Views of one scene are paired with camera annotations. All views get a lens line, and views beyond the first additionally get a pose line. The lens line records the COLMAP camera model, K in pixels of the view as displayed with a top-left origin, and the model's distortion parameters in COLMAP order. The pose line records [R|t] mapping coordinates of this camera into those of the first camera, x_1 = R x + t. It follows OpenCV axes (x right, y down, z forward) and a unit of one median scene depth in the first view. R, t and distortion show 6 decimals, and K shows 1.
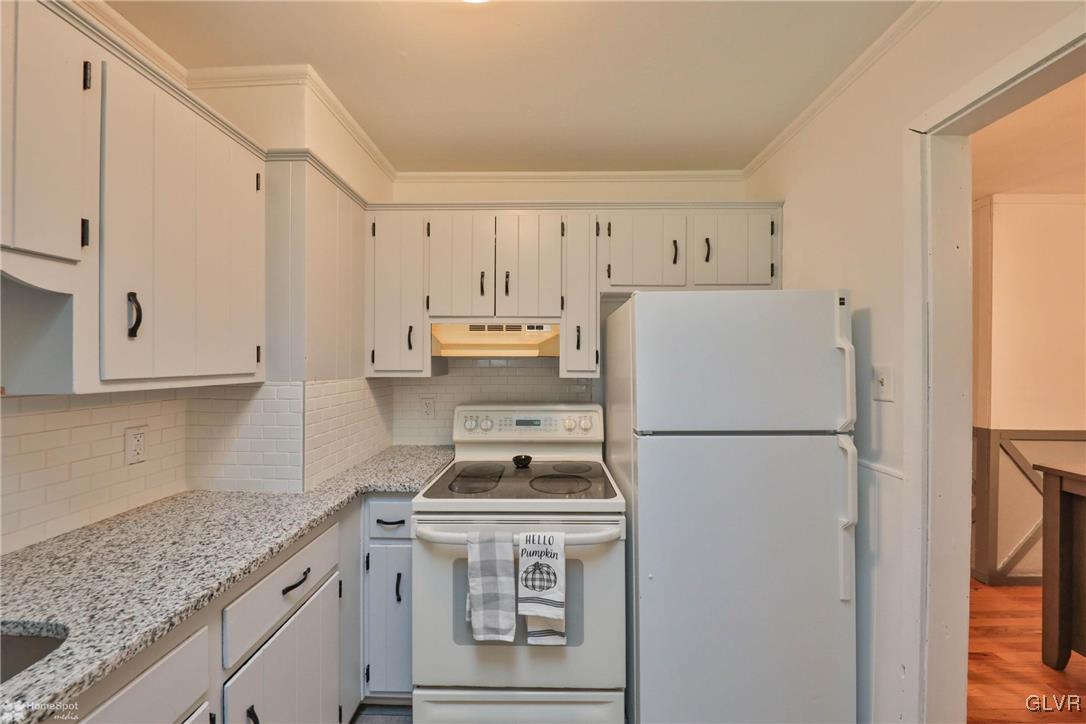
lens RADIAL K [[364.4, 0, 537.7], [0, 364.4, 360.5], [0, 0, 1]] dist [-0.008686, -0.001213]
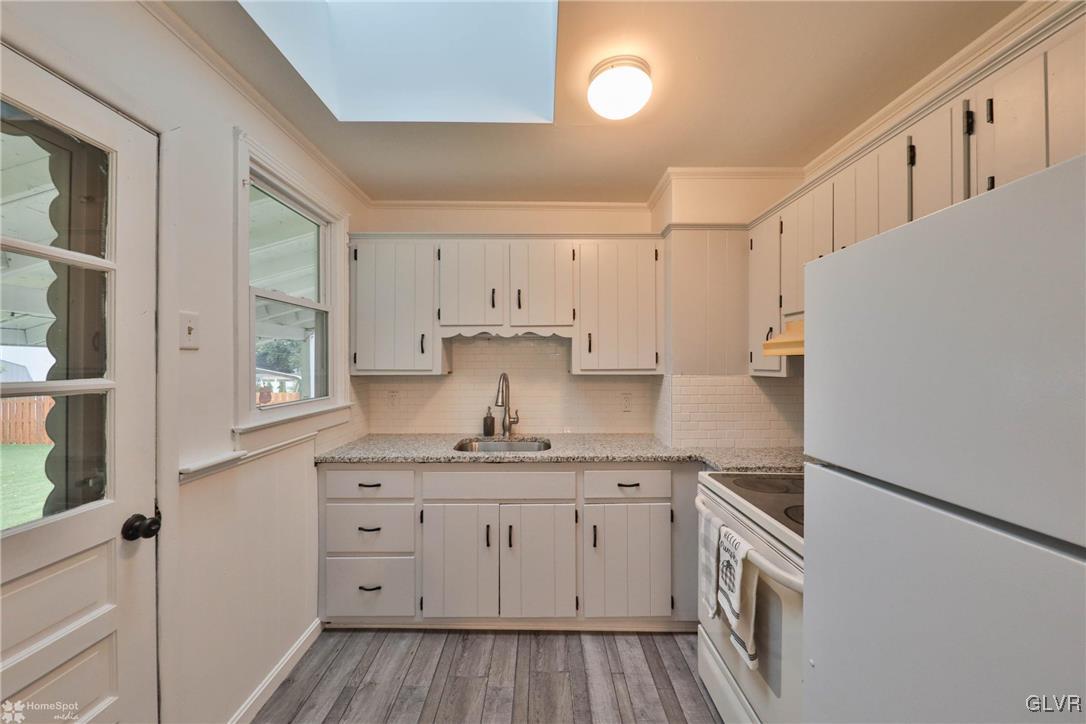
lens RADIAL K [[381.1, 0, 543.3], [0, 381.1, 361.1], [0, 0, 1]] dist [-0.000985, -0.000097]
pose [[0.020870, -0.009428, -0.999738, 0.973966], [0.004553, 0.999946, -0.009335, 0.012020], [0.999772, -0.004357, 0.020912, 0.438119]]
